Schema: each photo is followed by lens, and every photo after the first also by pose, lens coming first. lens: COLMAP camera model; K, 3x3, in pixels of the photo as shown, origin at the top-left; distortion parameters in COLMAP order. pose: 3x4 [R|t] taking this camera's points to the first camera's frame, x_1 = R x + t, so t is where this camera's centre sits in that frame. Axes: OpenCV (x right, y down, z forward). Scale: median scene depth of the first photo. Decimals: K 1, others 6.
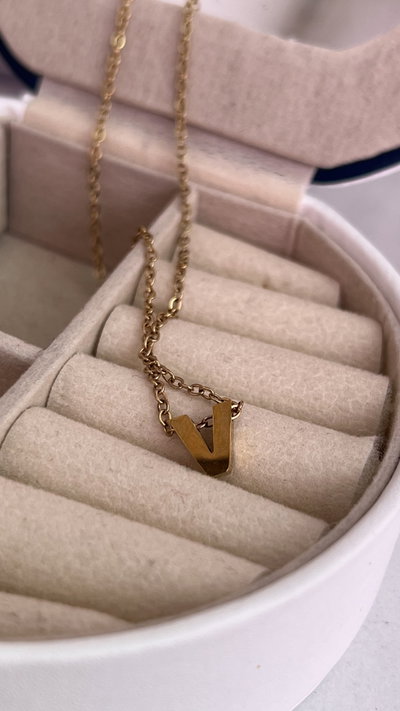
lens RADIAL K [[1196.7, 0, 200.9], [0, 1196.7, 359.3], [0, 0, 1]] dist [0.088452, 0.000000]
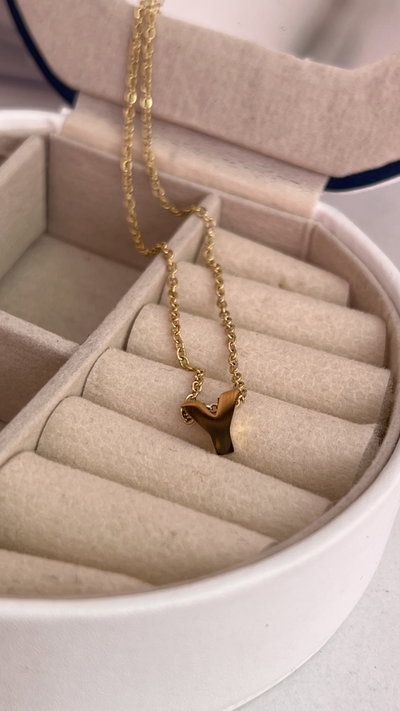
lens RADIAL K [[1196.7, 0, 197.5], [0, 1196.7, 361.1], [0, 0, 1]] dist [0.088452, 0.000000]
pose [[0.999498, 0.003932, -0.031443, 0.014235], [-0.003391, 0.999846, 0.017246, -0.012822], [0.031506, -0.017131, 0.999357, -0.117492]]
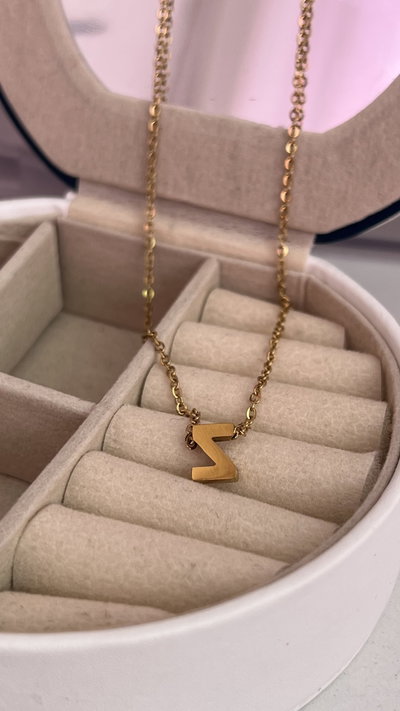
lens RADIAL K [[1196.7, 0, 198.9], [0, 1196.7, 345.1], [0, 0, 1]] dist [0.088452, 0.000000]
pose [[0.994297, -0.090074, -0.057101, 0.046943], [0.086243, 0.994063, -0.066346, 0.022227], [0.062738, 0.061043, 0.996161, -0.206173]]
